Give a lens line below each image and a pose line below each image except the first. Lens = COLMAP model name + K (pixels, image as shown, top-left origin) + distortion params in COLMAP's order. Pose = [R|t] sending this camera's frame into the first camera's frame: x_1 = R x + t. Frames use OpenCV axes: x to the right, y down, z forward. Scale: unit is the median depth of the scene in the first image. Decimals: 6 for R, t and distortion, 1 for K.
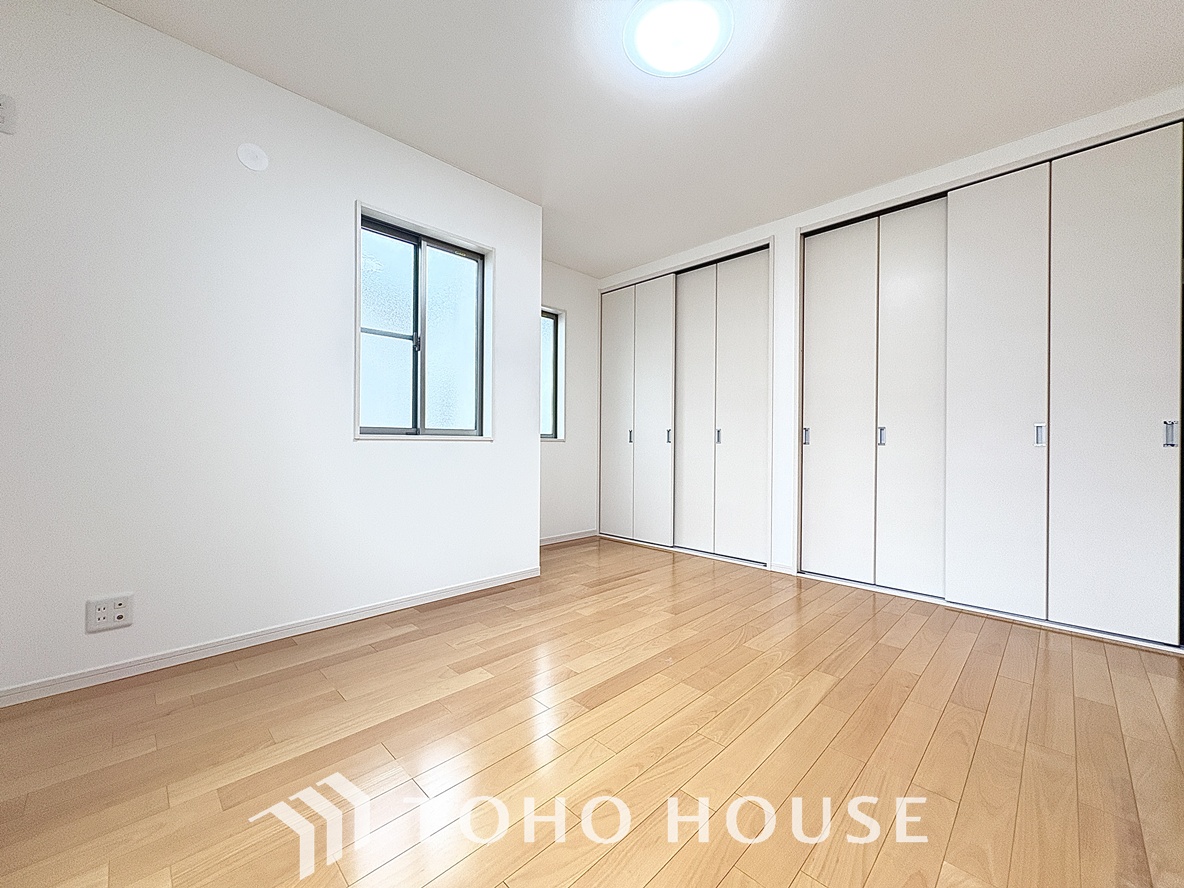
lens RADIAL K [[470.6, 0, 596.0], [0, 470.6, 441.2], [0, 0, 1]] dist [0.000365, -0.000202]
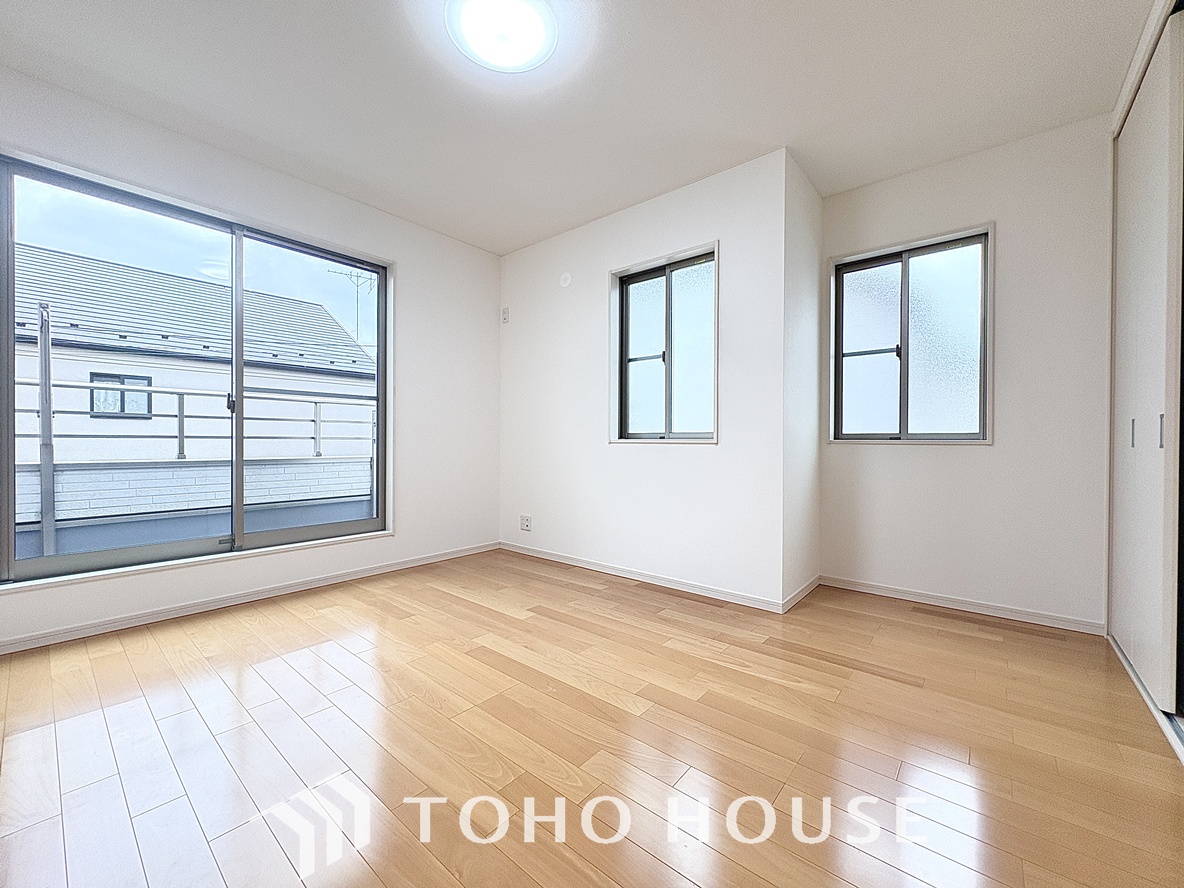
lens RADIAL K [[470.6, 0, 596.0], [0, 470.6, 446.7], [0, 0, 1]] dist [0.000365, -0.000202]
pose [[0.083716, -0.001496, -0.996489, 0.780505], [-0.003569, 0.999992, -0.001801, 0.008425], [0.996483, 0.003707, 0.083710, 0.755969]]
